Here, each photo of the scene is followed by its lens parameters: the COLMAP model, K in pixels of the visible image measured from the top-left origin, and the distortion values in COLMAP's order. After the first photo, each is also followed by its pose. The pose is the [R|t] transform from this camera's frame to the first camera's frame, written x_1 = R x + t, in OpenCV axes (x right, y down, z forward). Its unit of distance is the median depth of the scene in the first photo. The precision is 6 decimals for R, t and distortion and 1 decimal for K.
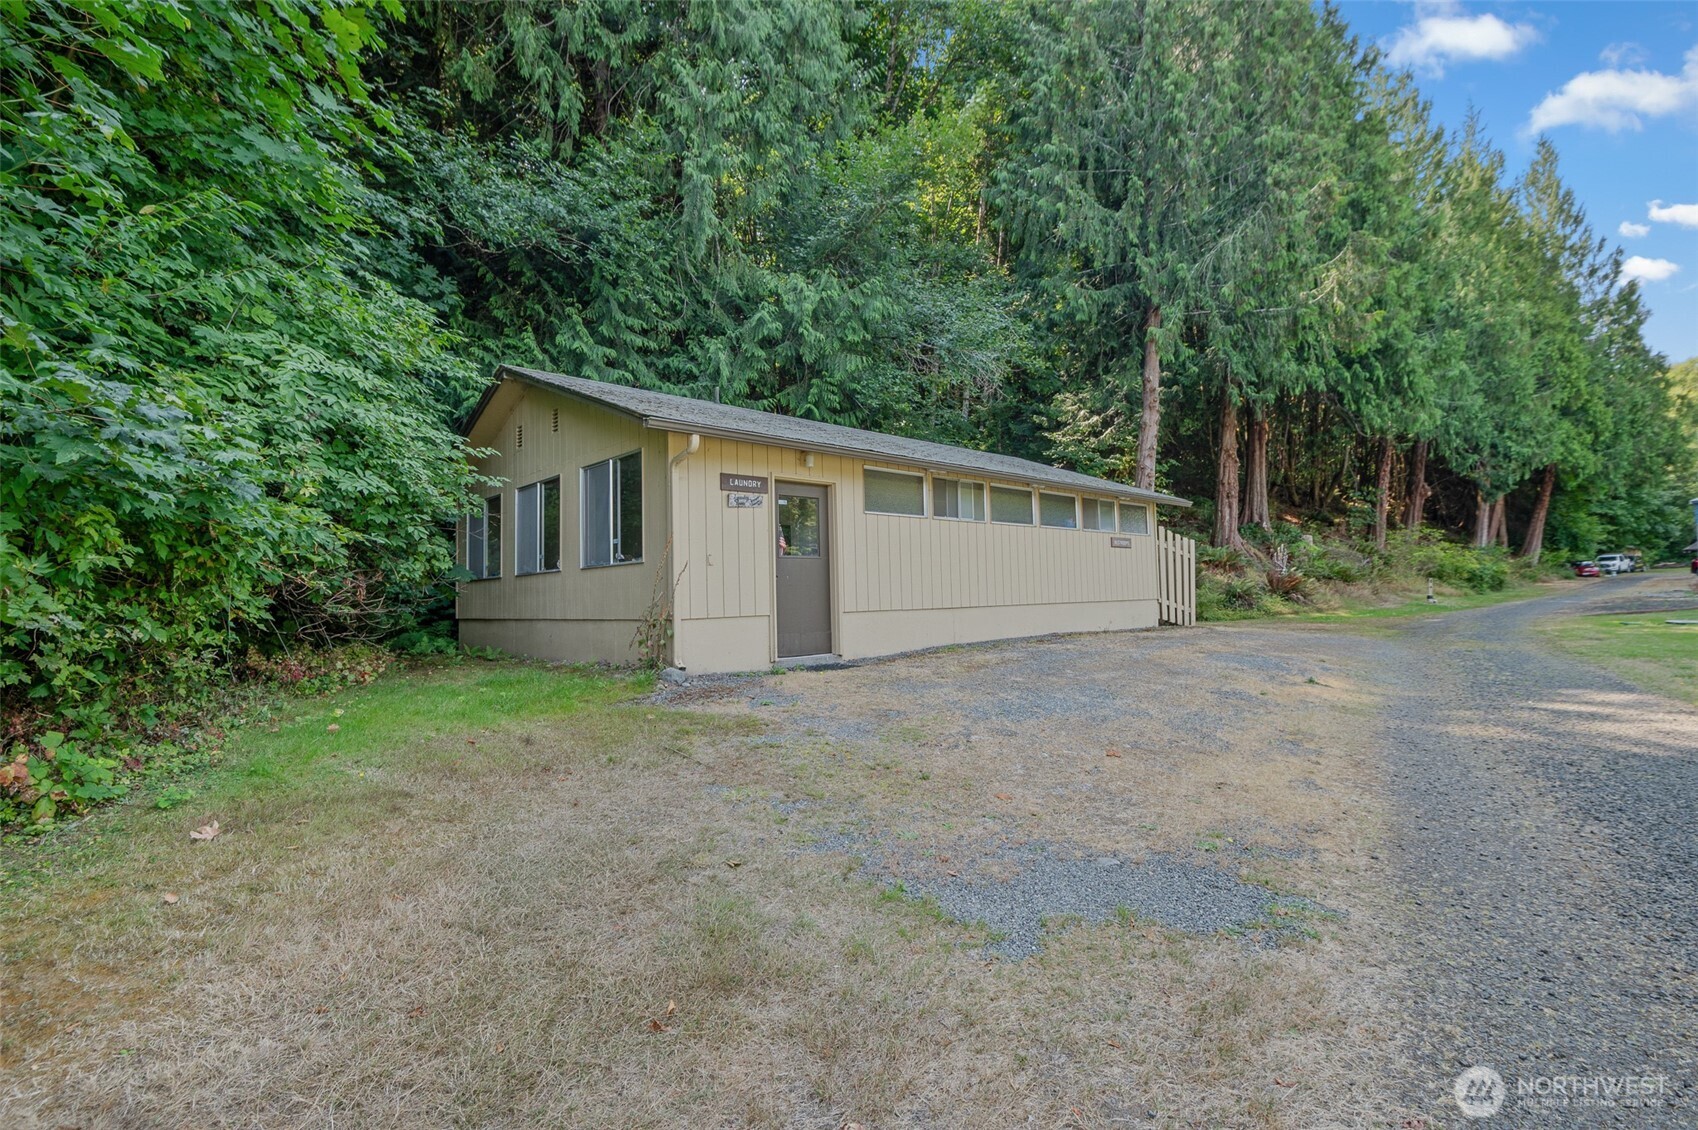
lens RADIAL K [[790.3, 0, 851.3], [0, 790.3, 548.8], [0, 0, 1]] dist [-0.001849, -0.017376]
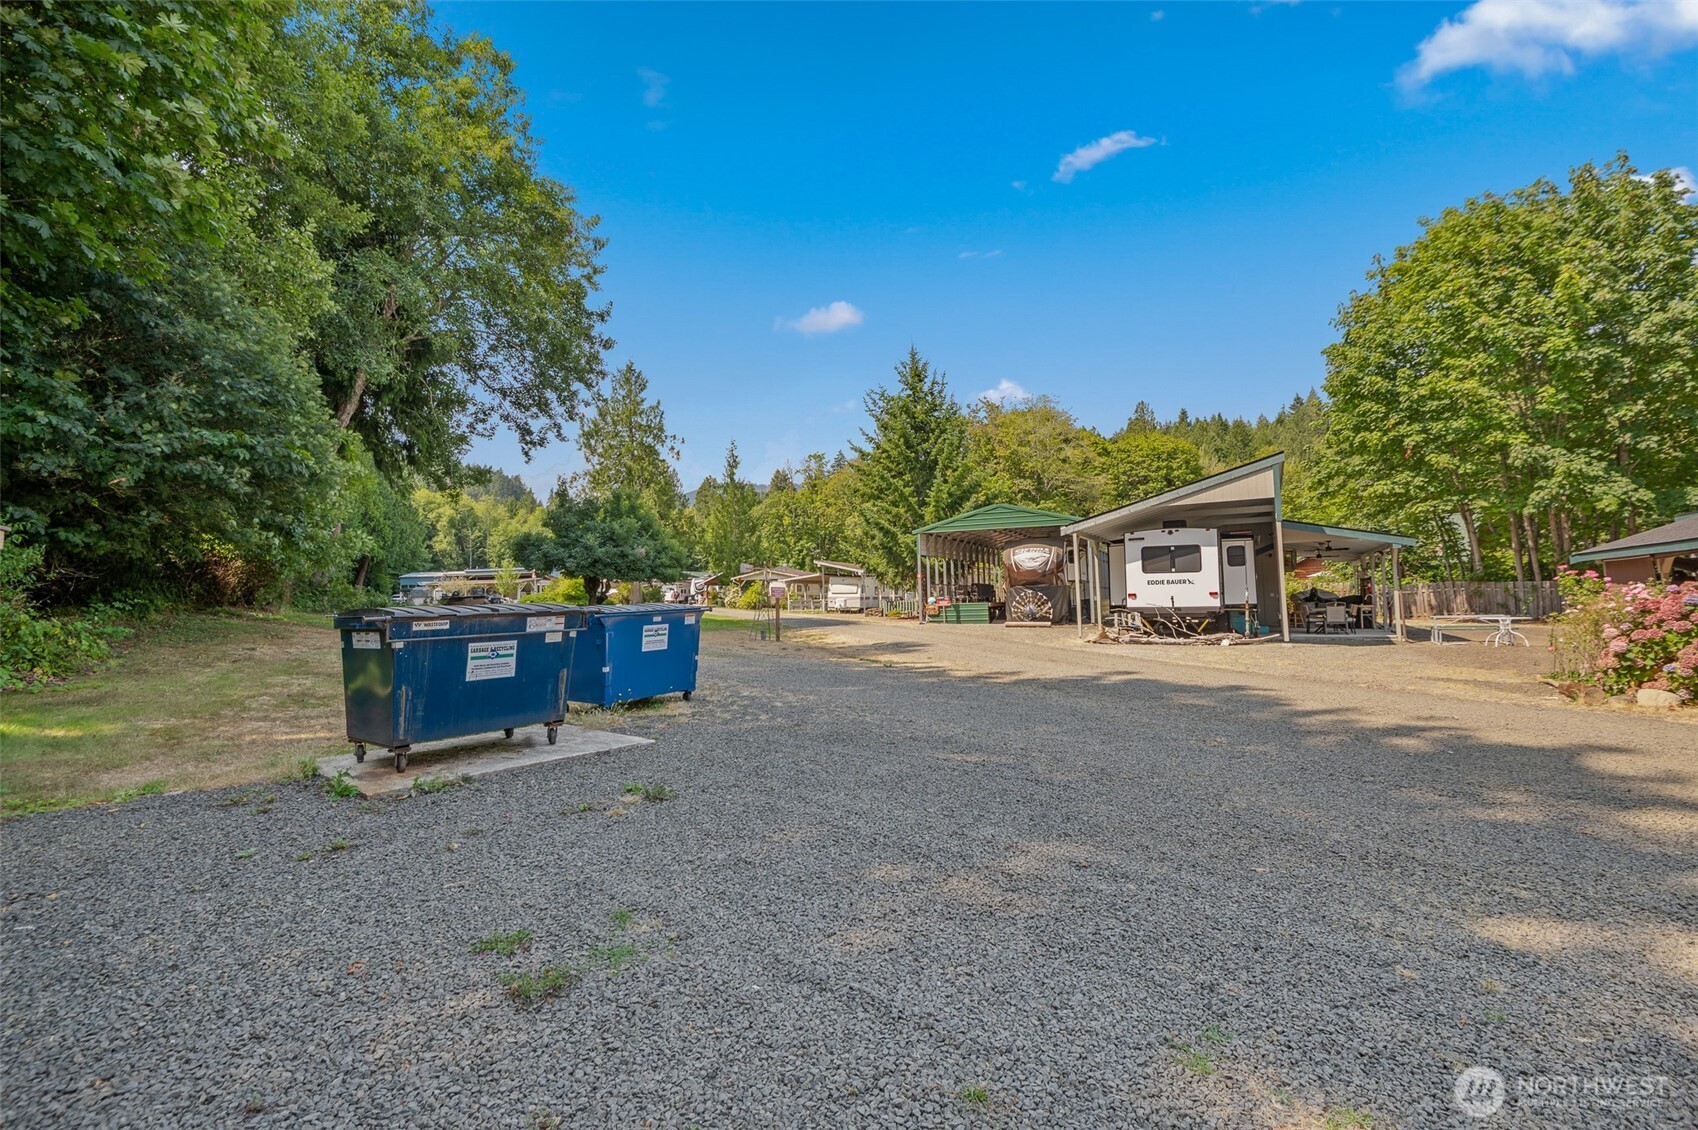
lens RADIAL K [[790.3, 0, 851.3], [0, 790.3, 548.8], [0, 0, 1]] dist [-0.001849, -0.017376]
pose [[0.322861, 0.082883, 0.942810, -0.797170], [-0.041112, 0.996446, -0.073520, -0.009627], [-0.945553, -0.015025, 0.325121, -1.068516]]
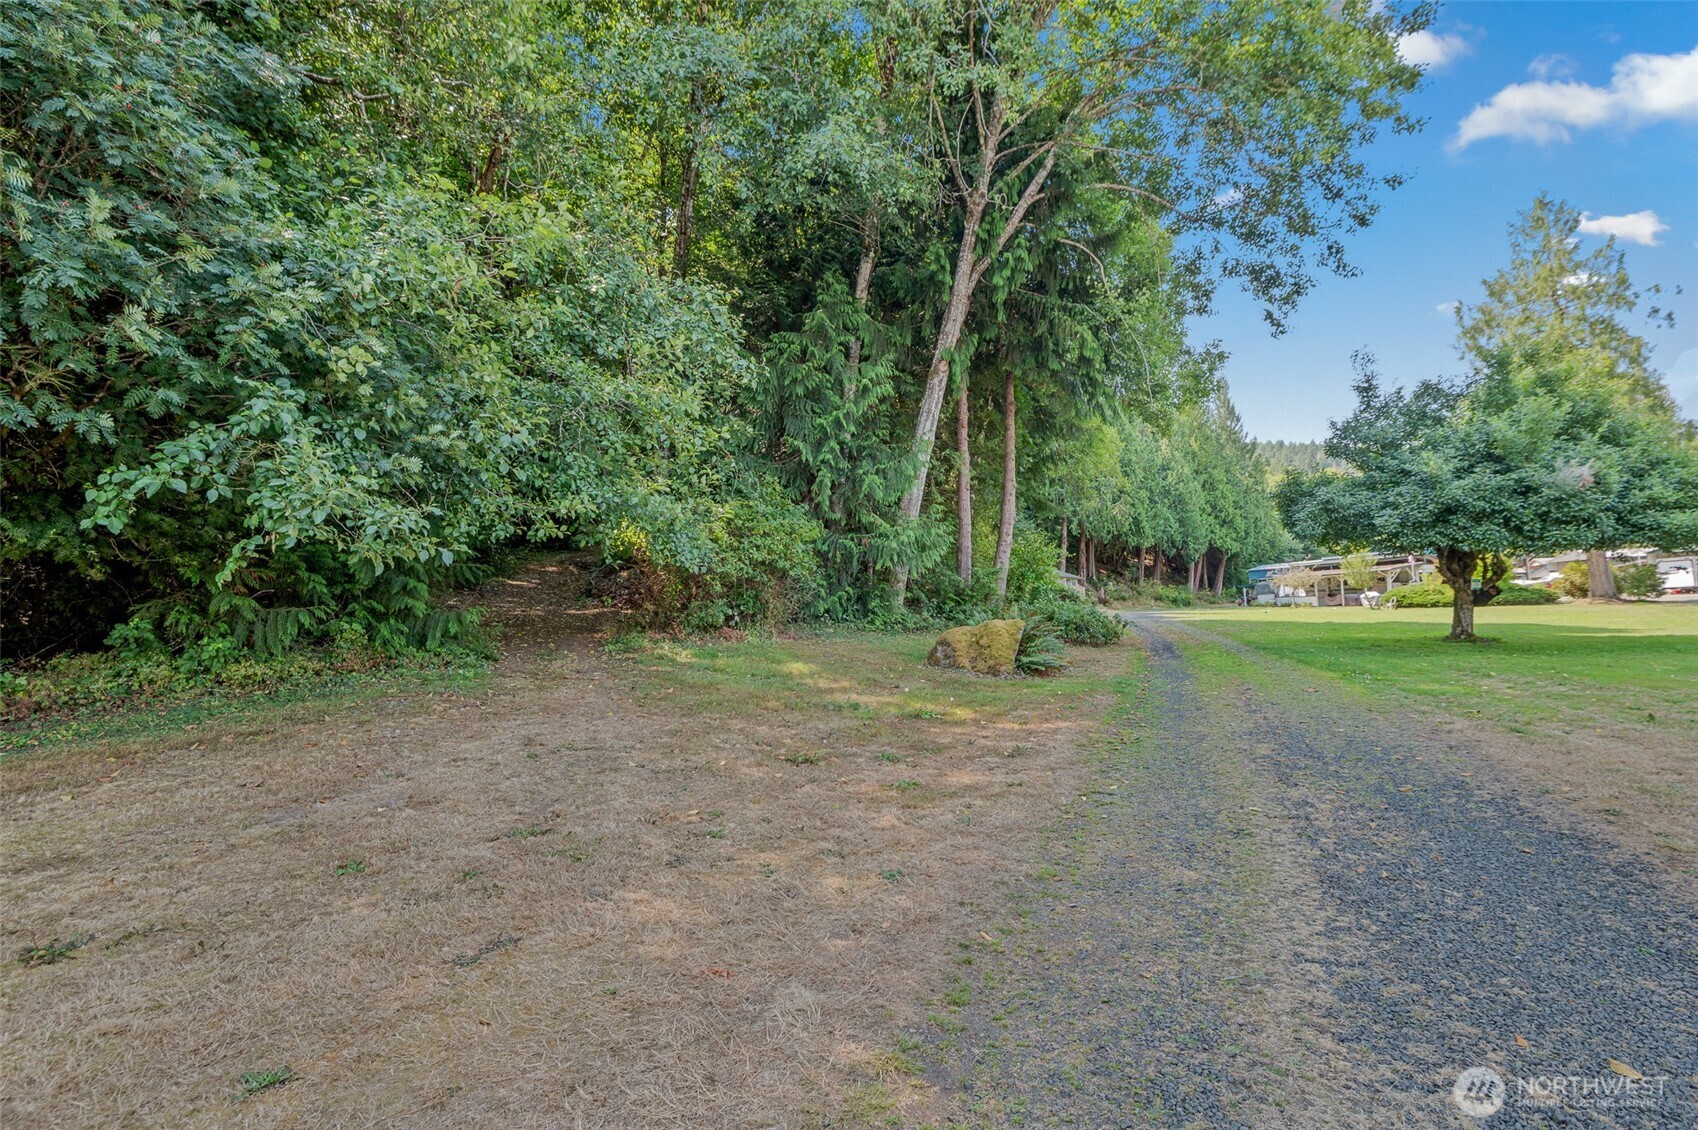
lens RADIAL K [[801.4, 0, 853.1], [0, 801.4, 551.2], [0, 0, 1]] dist [-0.001296, -0.007107]
pose [[0.977311, 0.011097, 0.211517, -0.513181], [-0.003145, 0.999277, -0.037897, -0.012283], [-0.211785, 0.036372, 0.976639, -0.888487]]
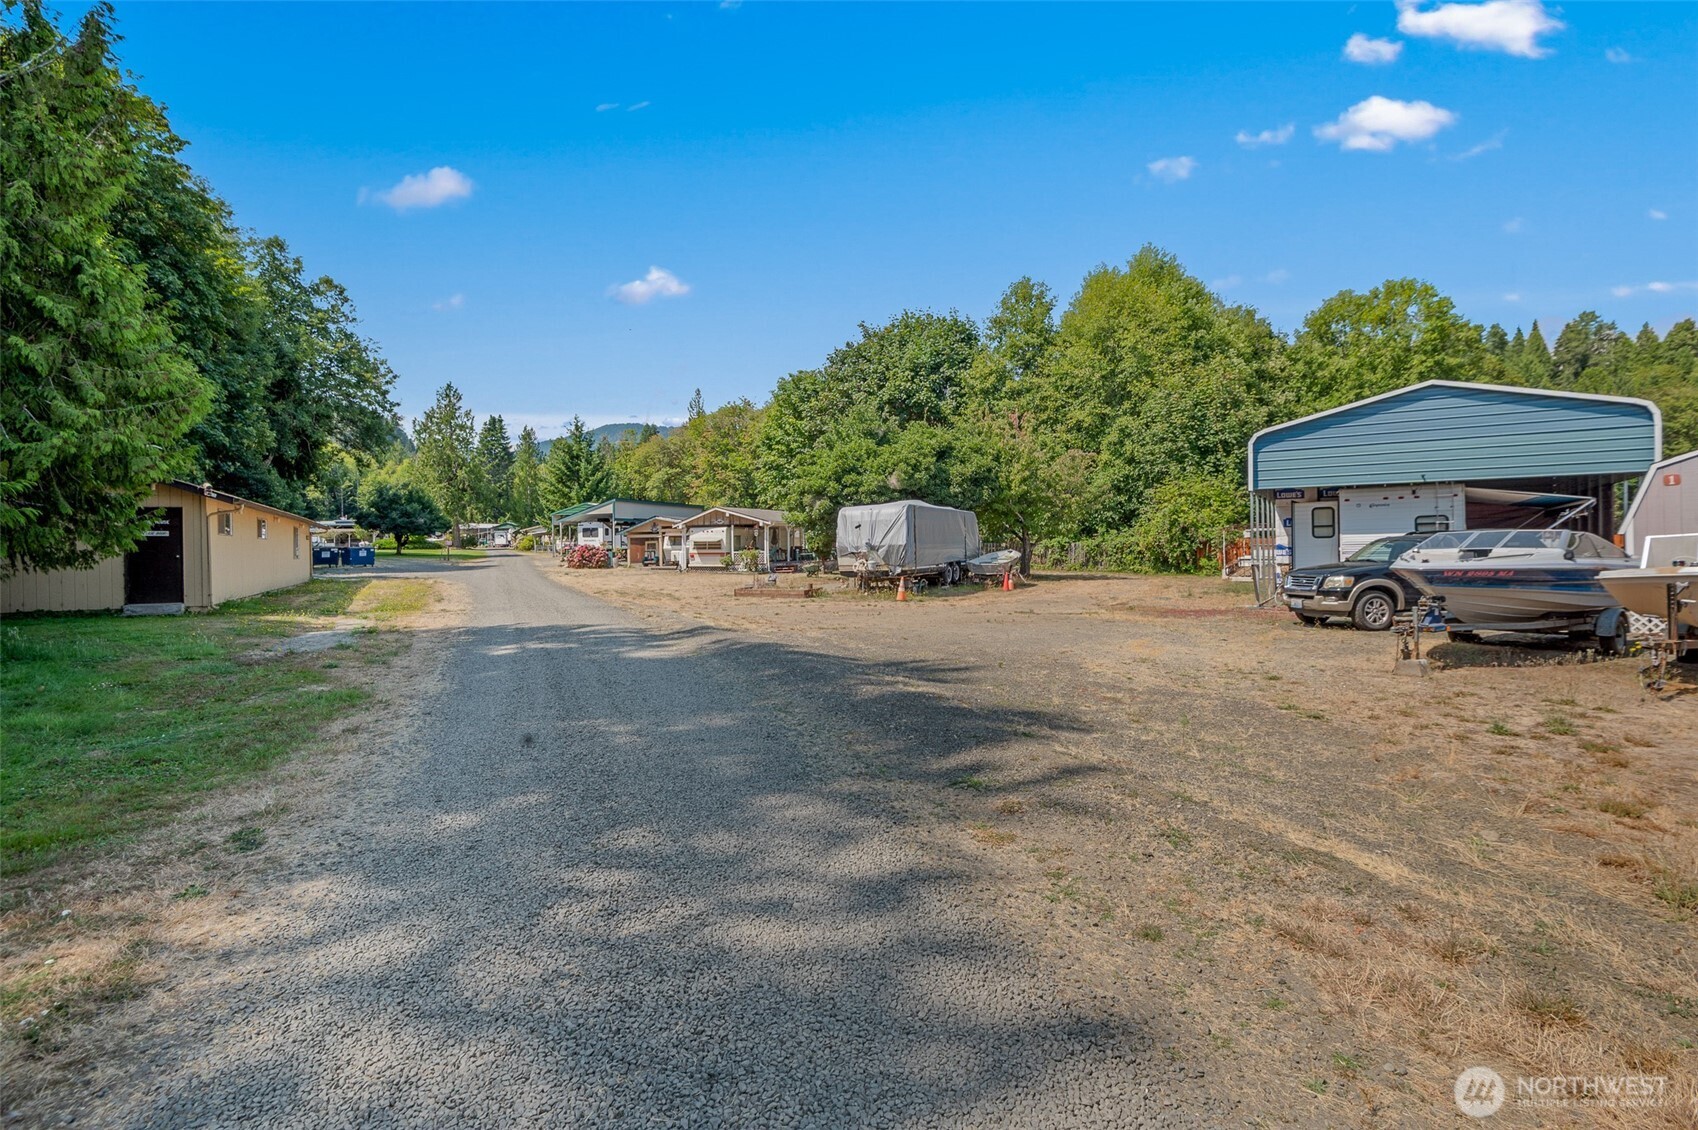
lens RADIAL K [[790.3, 0, 851.3], [0, 790.3, 548.8], [0, 0, 1]] dist [-0.001849, -0.017376]
pose [[0.207080, 0.019040, 0.978139, -1.409608], [-0.048047, 0.998802, -0.009271, -0.024729], [-0.977144, -0.045077, 0.207746, -1.703449]]
